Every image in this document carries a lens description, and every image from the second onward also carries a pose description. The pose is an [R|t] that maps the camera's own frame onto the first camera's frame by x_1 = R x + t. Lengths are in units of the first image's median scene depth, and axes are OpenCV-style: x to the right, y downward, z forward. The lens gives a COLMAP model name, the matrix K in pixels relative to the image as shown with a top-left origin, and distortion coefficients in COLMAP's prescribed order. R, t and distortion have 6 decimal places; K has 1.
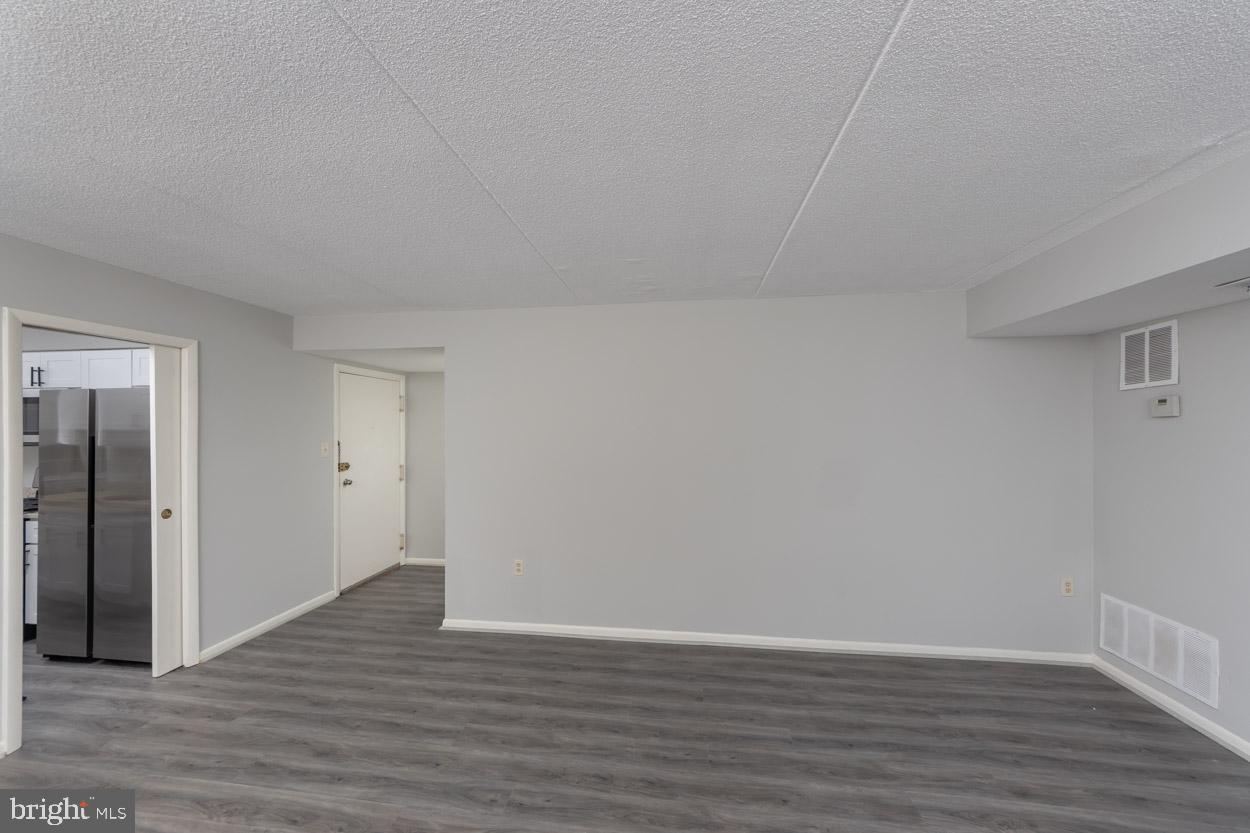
lens RADIAL K [[480.2, 0, 622.6], [0, 480.2, 430.8], [0, 0, 1]] dist [-0.009555, 0.001796]
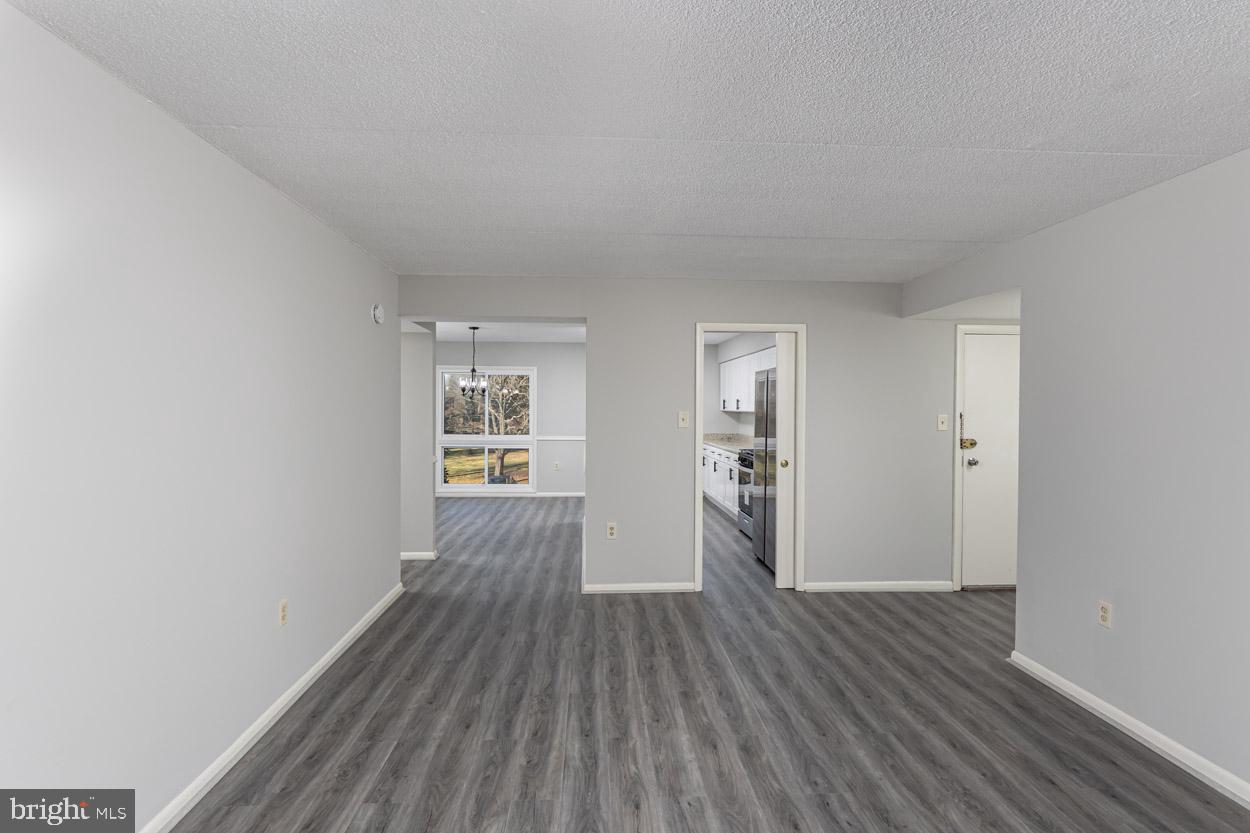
lens RADIAL K [[603.9, 0, 617.9], [0, 603.9, 416.9], [0, 0, 1]] dist [-0.001108, 0.005497]
pose [[0.185985, 0.025142, -0.982231, 0.477217], [-0.019491, 0.999570, 0.021895, 0.019431], [0.982359, 0.015072, 0.186395, 0.225724]]
